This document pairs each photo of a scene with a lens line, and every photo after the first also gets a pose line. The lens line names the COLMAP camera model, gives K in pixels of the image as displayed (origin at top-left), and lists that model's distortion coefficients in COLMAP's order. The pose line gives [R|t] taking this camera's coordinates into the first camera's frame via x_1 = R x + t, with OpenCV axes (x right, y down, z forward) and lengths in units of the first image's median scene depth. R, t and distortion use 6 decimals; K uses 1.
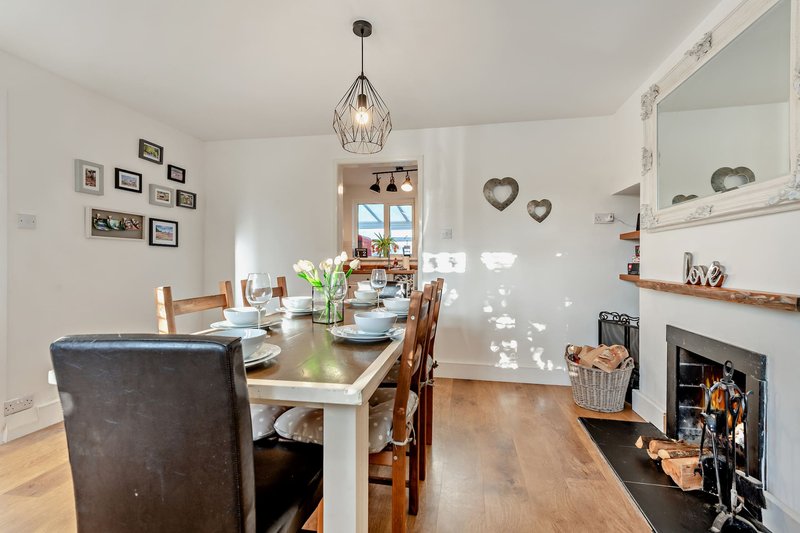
lens RADIAL K [[352.6, 0, 408.9], [0, 352.6, 262.0], [0, 0, 1]] dist [0.012709, -0.000299]
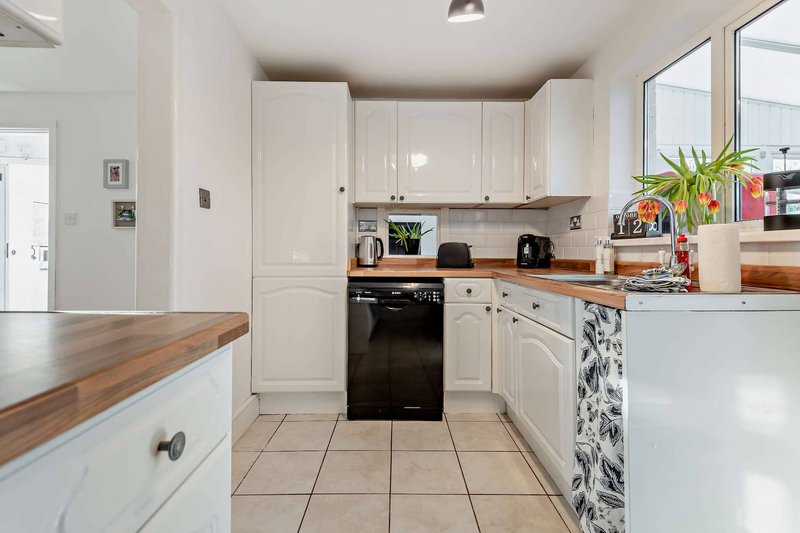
lens RADIAL K [[359.0, 0, 399.5], [0, 359.0, 251.0], [0, 0, 1]] dist [0.002243, -0.000011]
pose [[0.181931, -0.005576, -0.983295, 0.350347], [-0.004792, 0.999967, -0.006557, 0.004228], [0.983300, 0.005904, 0.181899, 1.653225]]
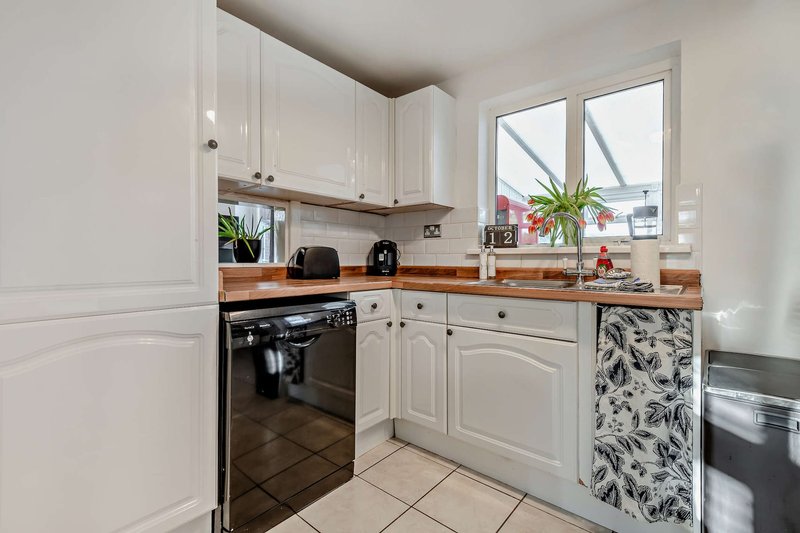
lens RADIAL K [[352.6, 0, 408.9], [0, 352.6, 262.0], [0, 0, 1]] dist [0.012709, -0.000299]
pose [[0.866646, 0.005461, -0.498893, -0.066622], [-0.003729, 0.999983, 0.004468, 0.002963], [0.498909, -0.002011, 0.866652, 1.396985]]
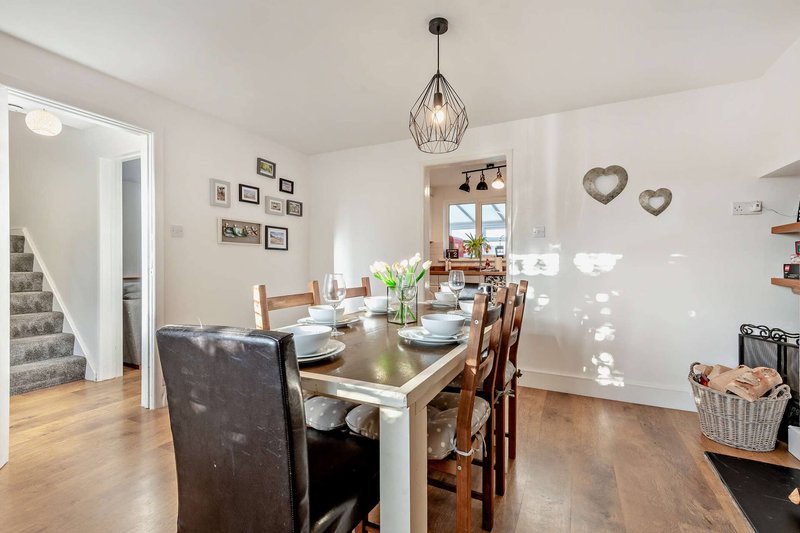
lens RADIAL K [[354.9, 0, 407.3], [0, 354.9, 263.7], [0, 0, 1]] dist [0.014998, -0.009736]
pose [[0.961139, -0.001875, -0.276060, 0.042642], [0.002327, 0.999996, 0.001309, 0.000100], [0.276056, -0.001901, 0.961140, 0.016914]]
